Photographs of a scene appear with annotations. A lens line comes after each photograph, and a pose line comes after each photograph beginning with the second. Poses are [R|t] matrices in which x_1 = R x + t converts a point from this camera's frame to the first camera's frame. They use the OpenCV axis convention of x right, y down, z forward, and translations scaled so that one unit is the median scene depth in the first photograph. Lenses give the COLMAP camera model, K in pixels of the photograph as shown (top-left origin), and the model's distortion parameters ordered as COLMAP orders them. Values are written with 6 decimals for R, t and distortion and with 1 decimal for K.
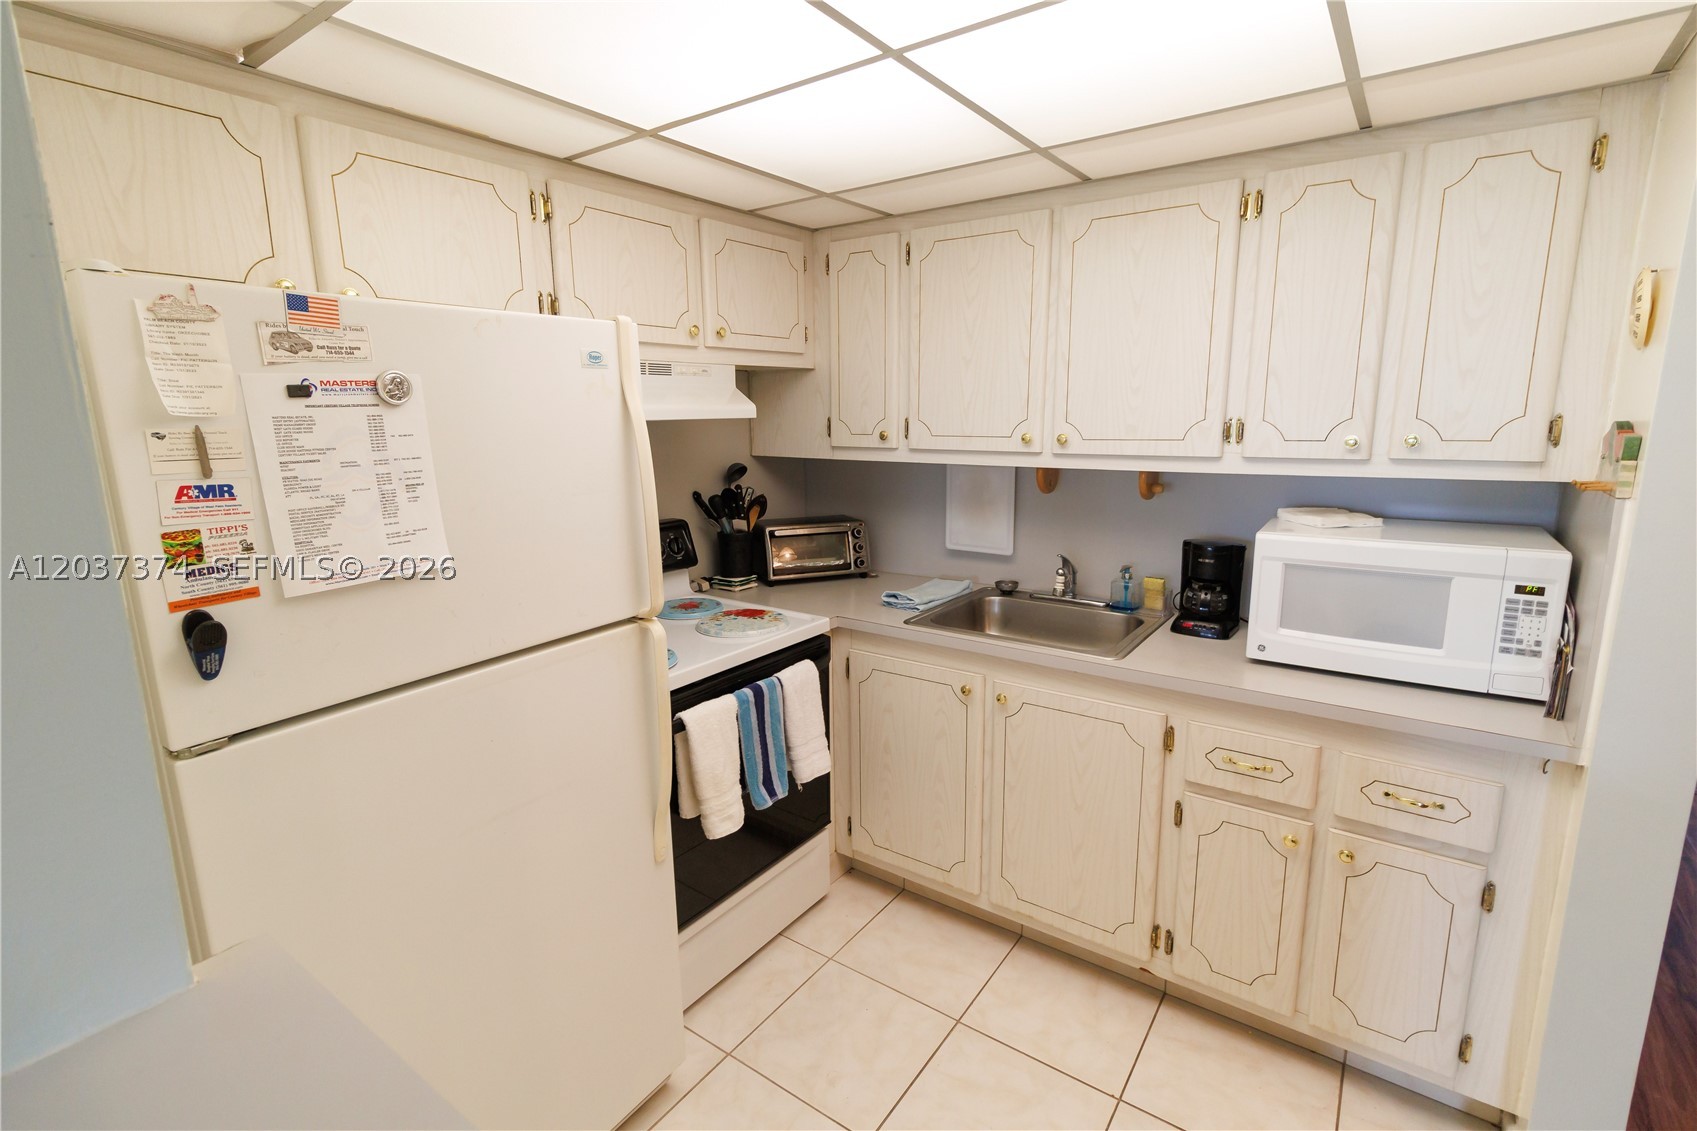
lens RADIAL K [[766.8, 0, 879.1], [0, 766.8, 549.5], [0, 0, 1]] dist [0.002079, 0.001220]
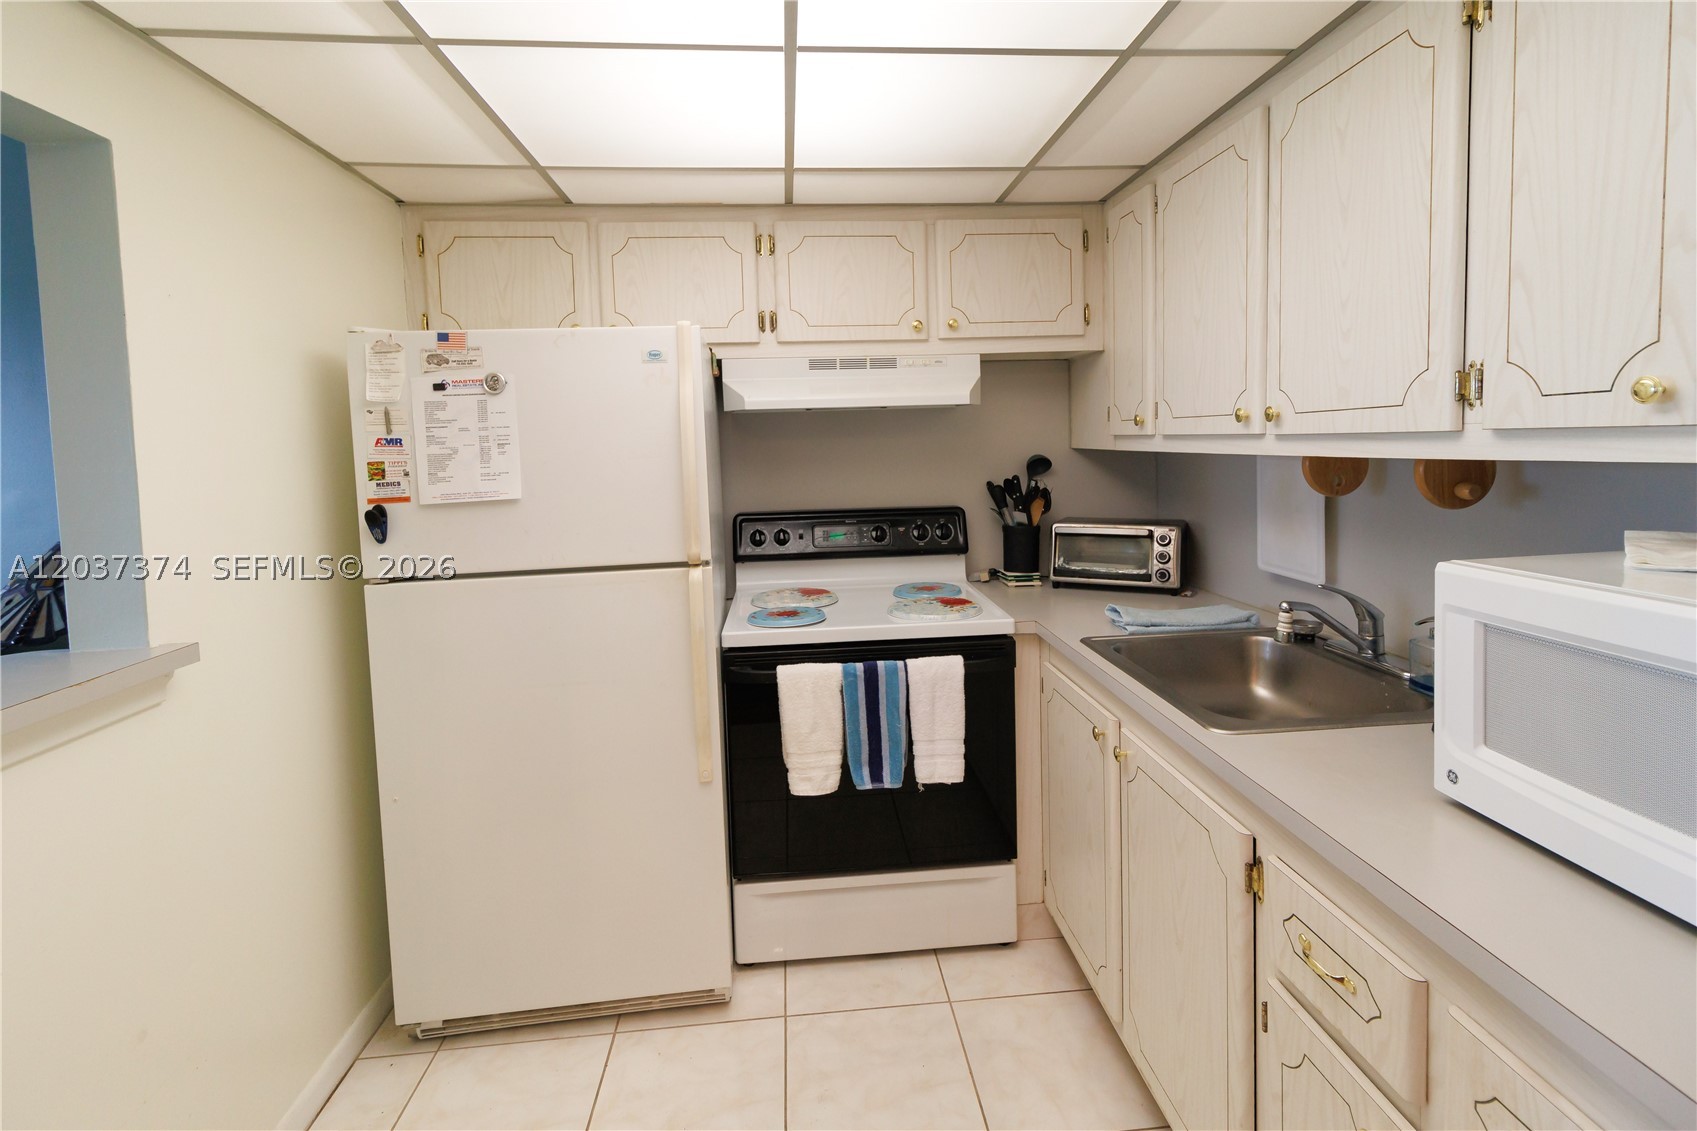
lens RADIAL K [[766.8, 0, 822.2], [0, 766.8, 473.6], [0, 0, 1]] dist [0.002079, 0.001220]
pose [[0.653958, 0.026325, -0.756073, 0.630503], [-0.111051, 0.991909, -0.061516, -0.000328], [0.748336, 0.124192, 0.651590, 0.301064]]
